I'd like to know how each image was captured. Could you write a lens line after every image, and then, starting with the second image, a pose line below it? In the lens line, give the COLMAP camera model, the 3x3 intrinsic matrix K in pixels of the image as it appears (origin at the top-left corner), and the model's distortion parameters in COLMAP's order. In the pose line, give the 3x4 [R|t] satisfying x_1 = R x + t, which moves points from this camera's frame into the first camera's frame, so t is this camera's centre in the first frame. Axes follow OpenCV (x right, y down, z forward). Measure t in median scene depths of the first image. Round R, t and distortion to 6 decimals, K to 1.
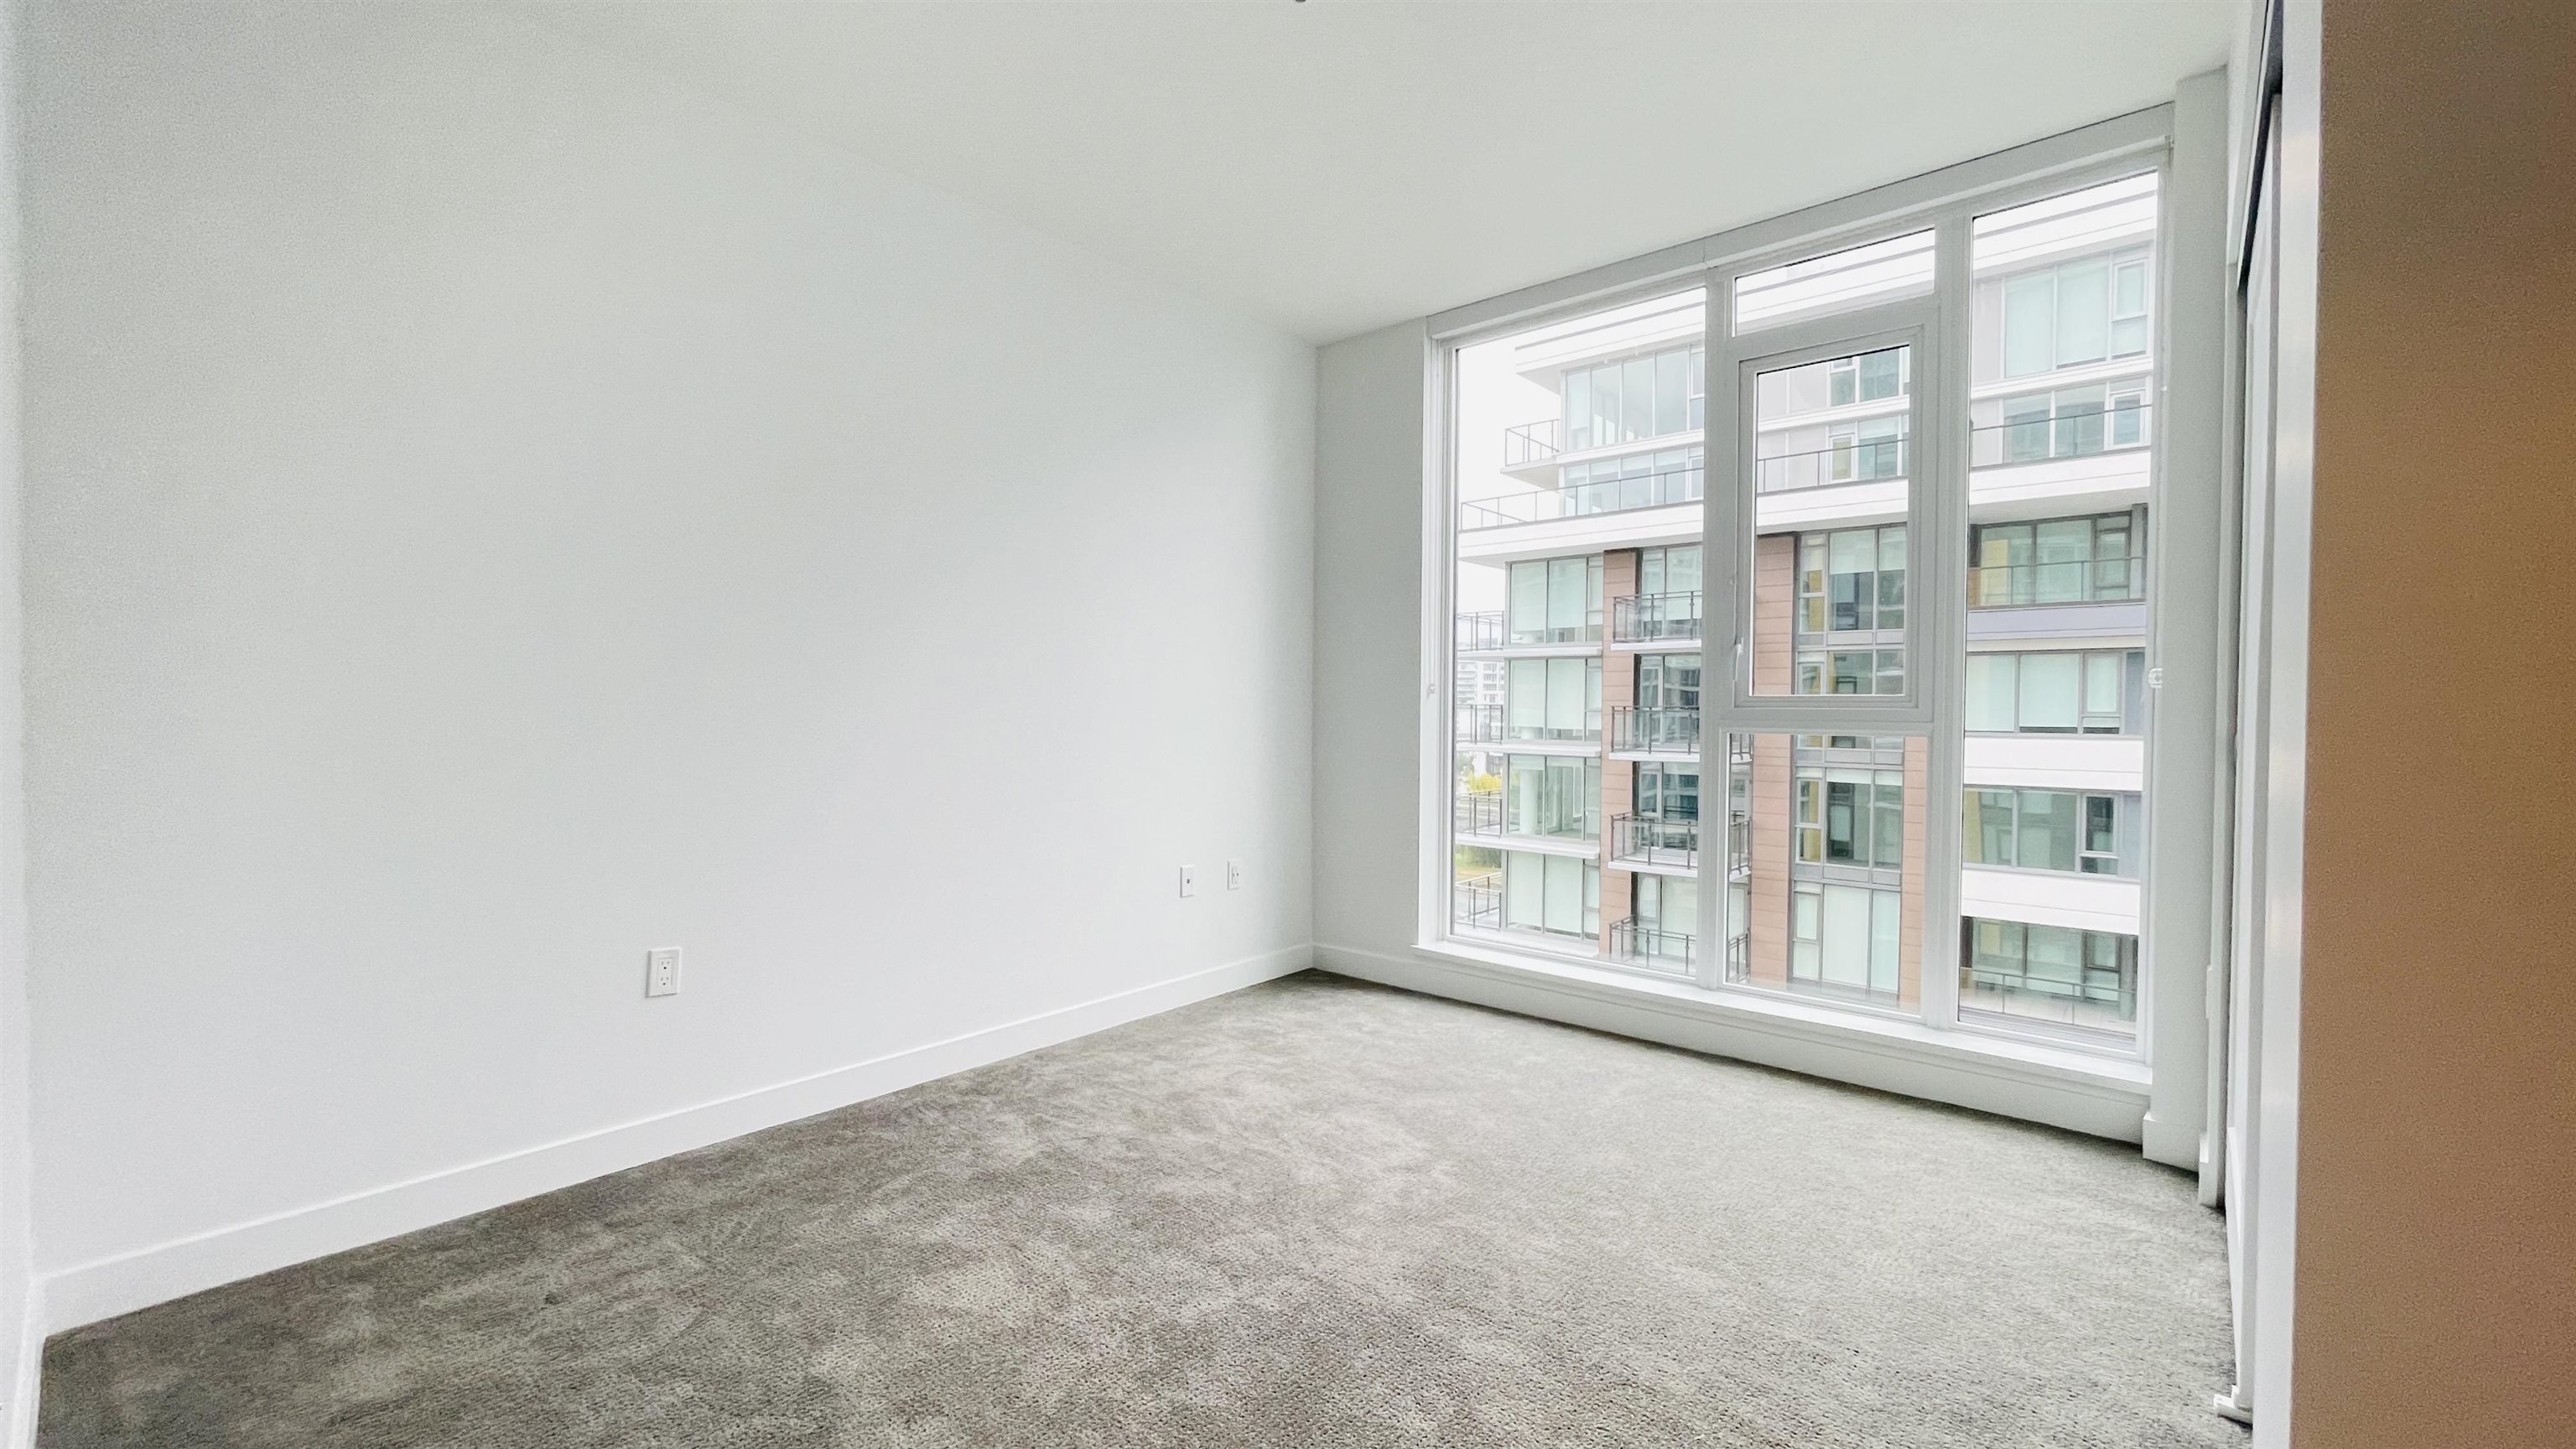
lens RADIAL K [[1086.5, 0, 1283.4], [0, 1086.5, 693.6], [0, 0, 1]] dist [-0.000260, -0.000021]
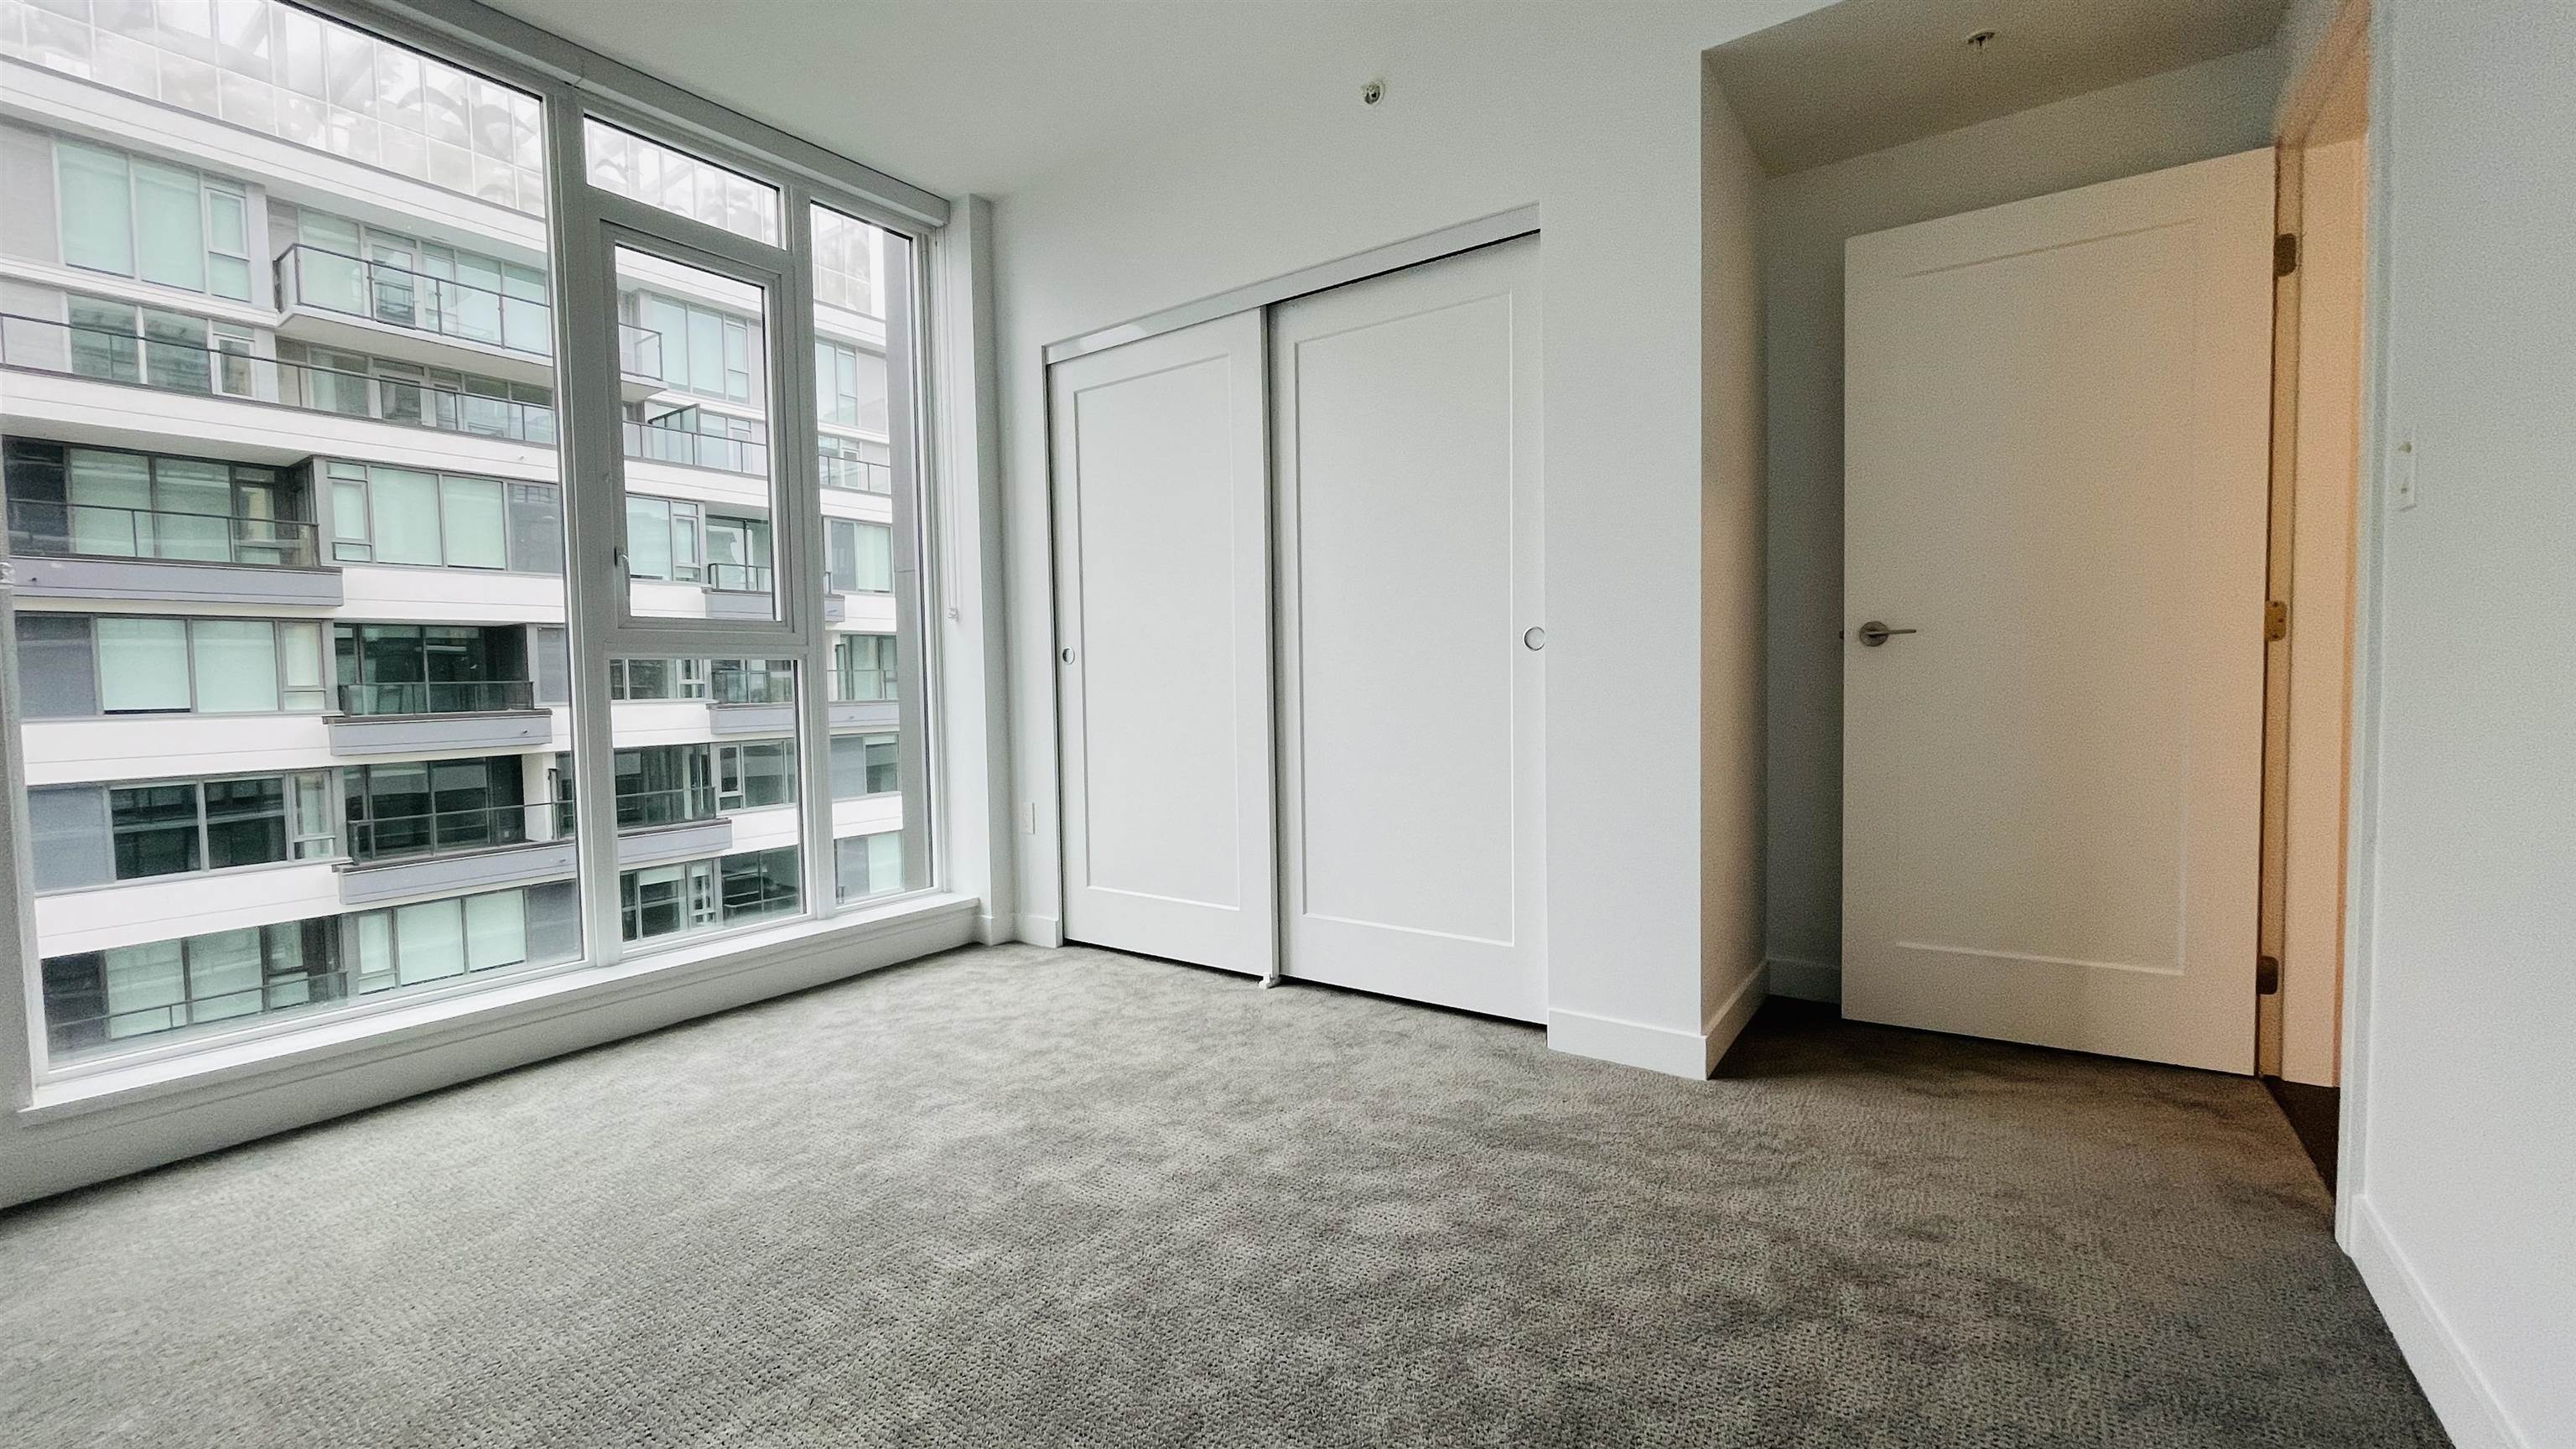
lens RADIAL K [[1016.8, 0, 1288.0], [0, 1016.8, 724.5], [0, 0, 1]] dist [0.000255, 0.000053]
pose [[-0.077755, -0.053537, 0.995534, -0.420423], [0.019552, 0.998283, 0.055212, 0.048398], [-0.996781, 0.023758, -0.076575, 0.516149]]
